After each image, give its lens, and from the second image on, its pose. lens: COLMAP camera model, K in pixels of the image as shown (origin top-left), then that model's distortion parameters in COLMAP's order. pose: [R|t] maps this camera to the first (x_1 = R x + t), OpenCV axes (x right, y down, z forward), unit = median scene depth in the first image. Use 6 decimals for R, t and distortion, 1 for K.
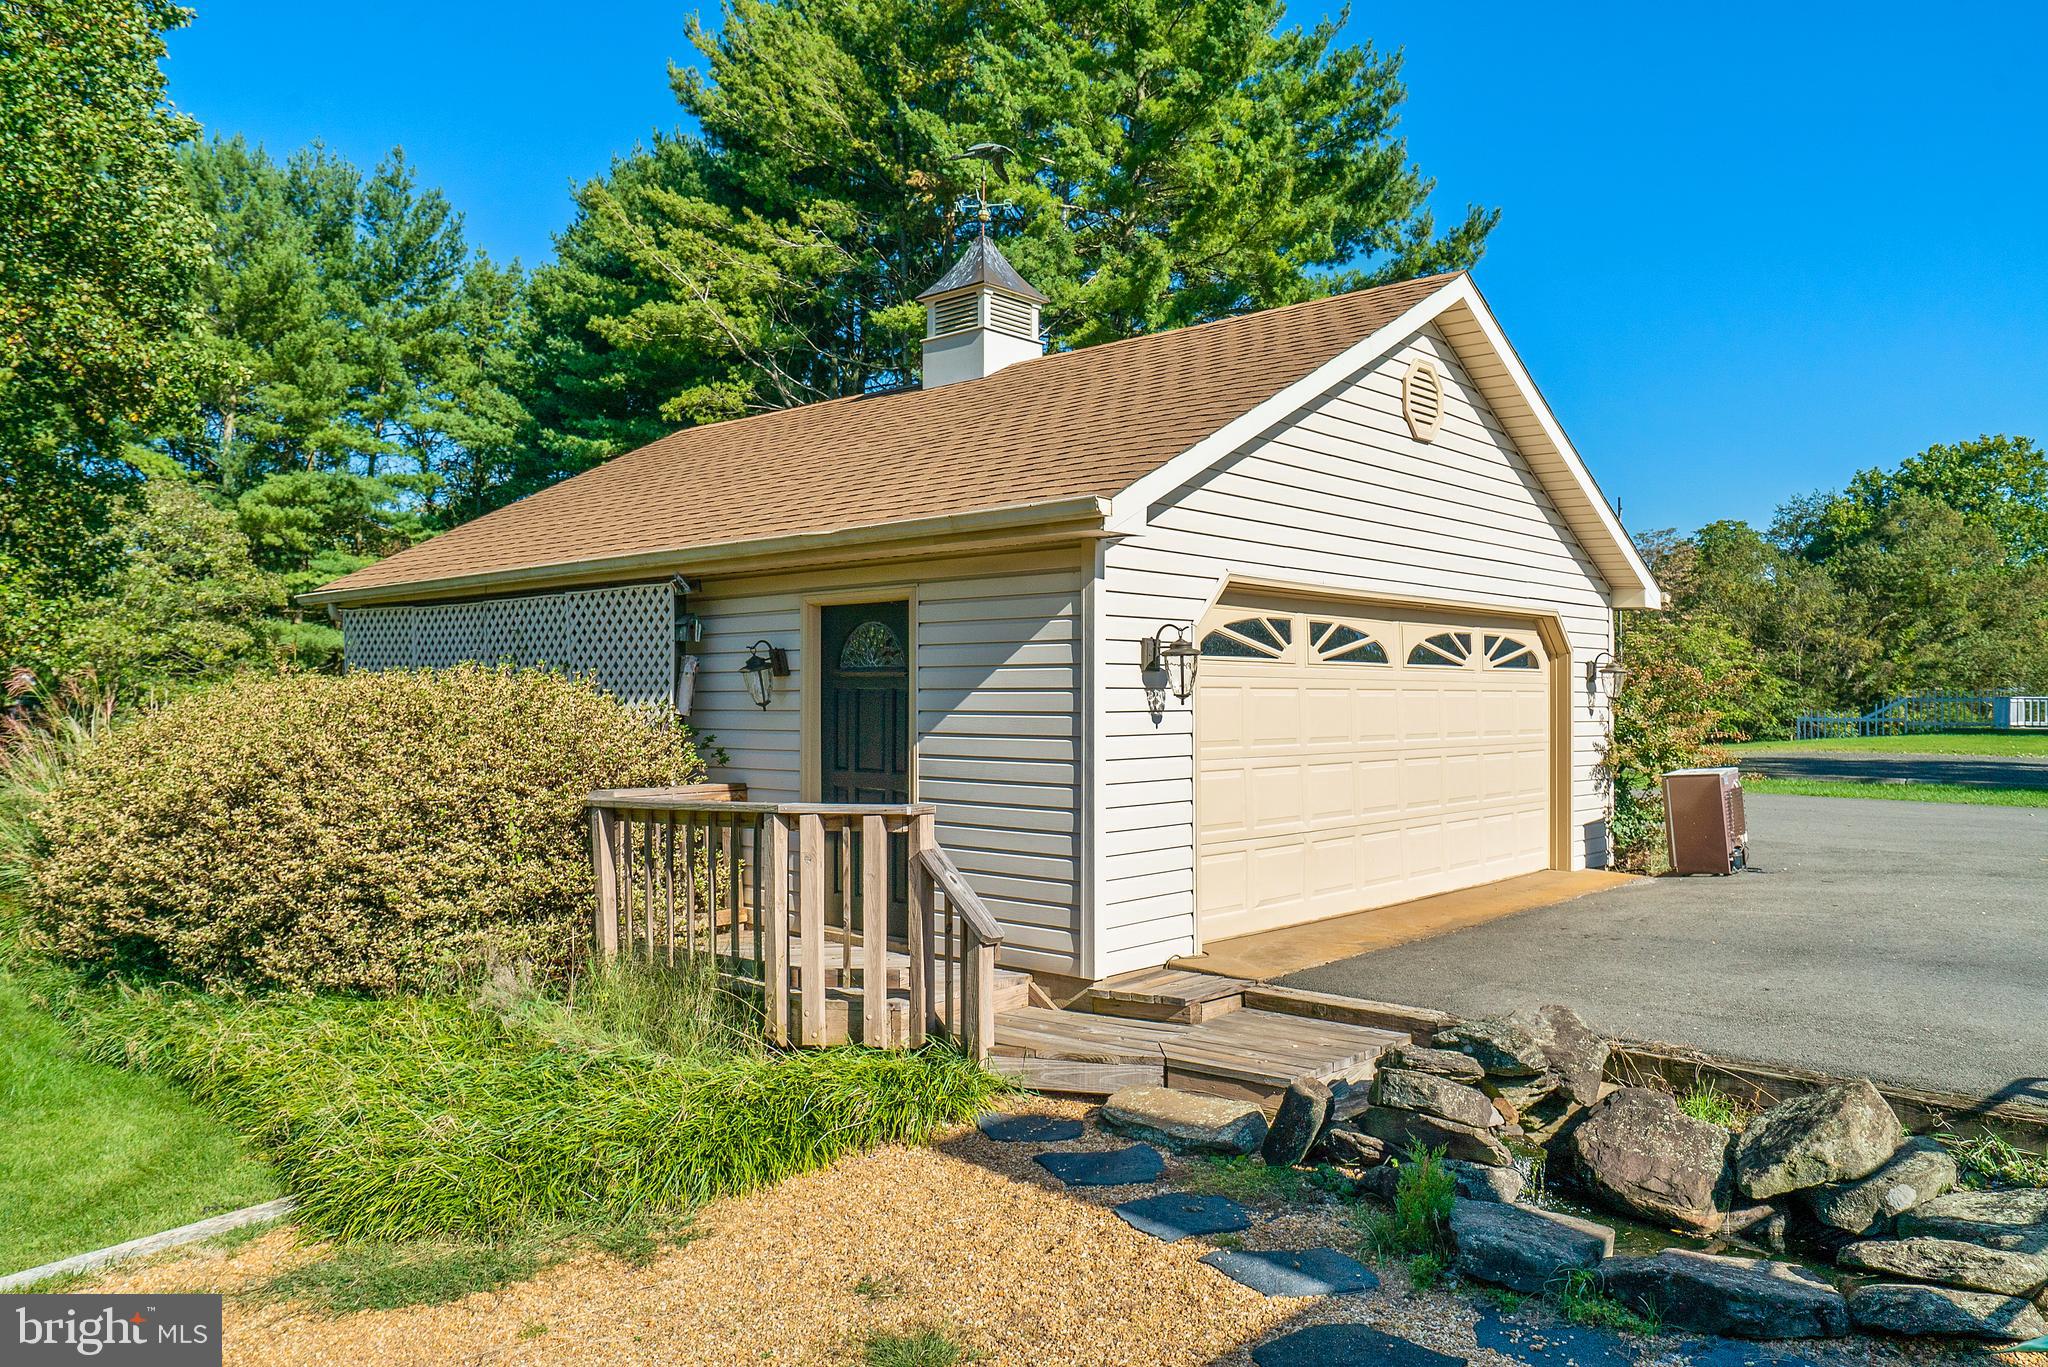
lens RADIAL K [[1448.0, 0, 1024.0], [0, 1448.0, 683.5], [0, 0, 1]] dist [0.005524, 0.001747]
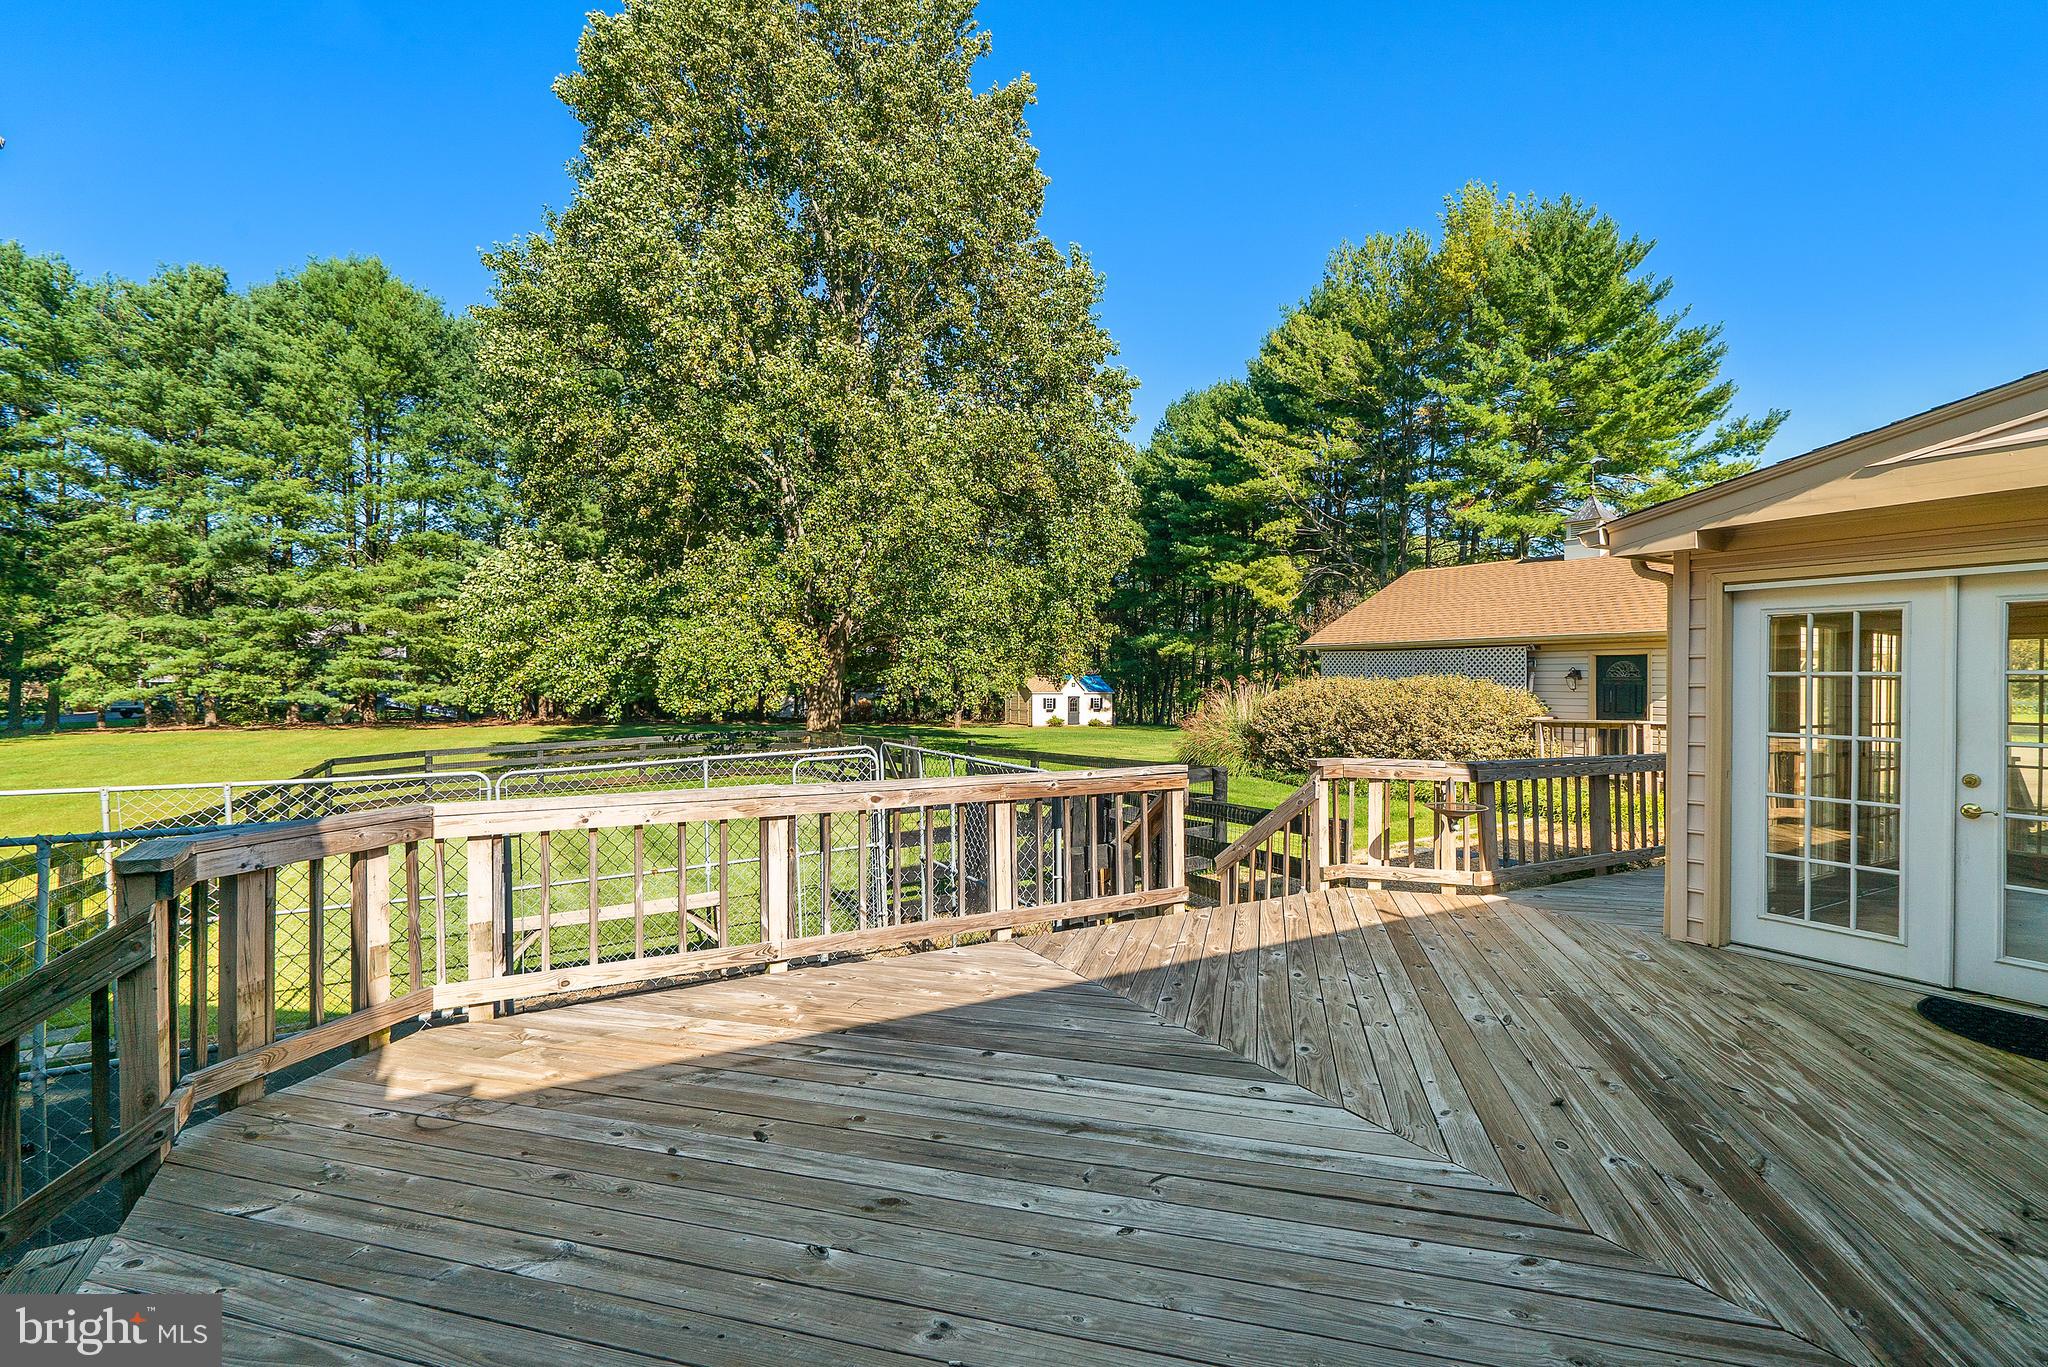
lens RADIAL K [[925.1, 0, 1024.0], [0, 925.1, 683.5], [0, 0, 1]] dist [-0.000030, 0.000057]
pose [[0.954879, -0.001815, -0.296989, -0.177256], [0.006777, 0.999854, 0.015679, -0.008752], [0.296917, -0.016984, 0.954752, -0.286370]]
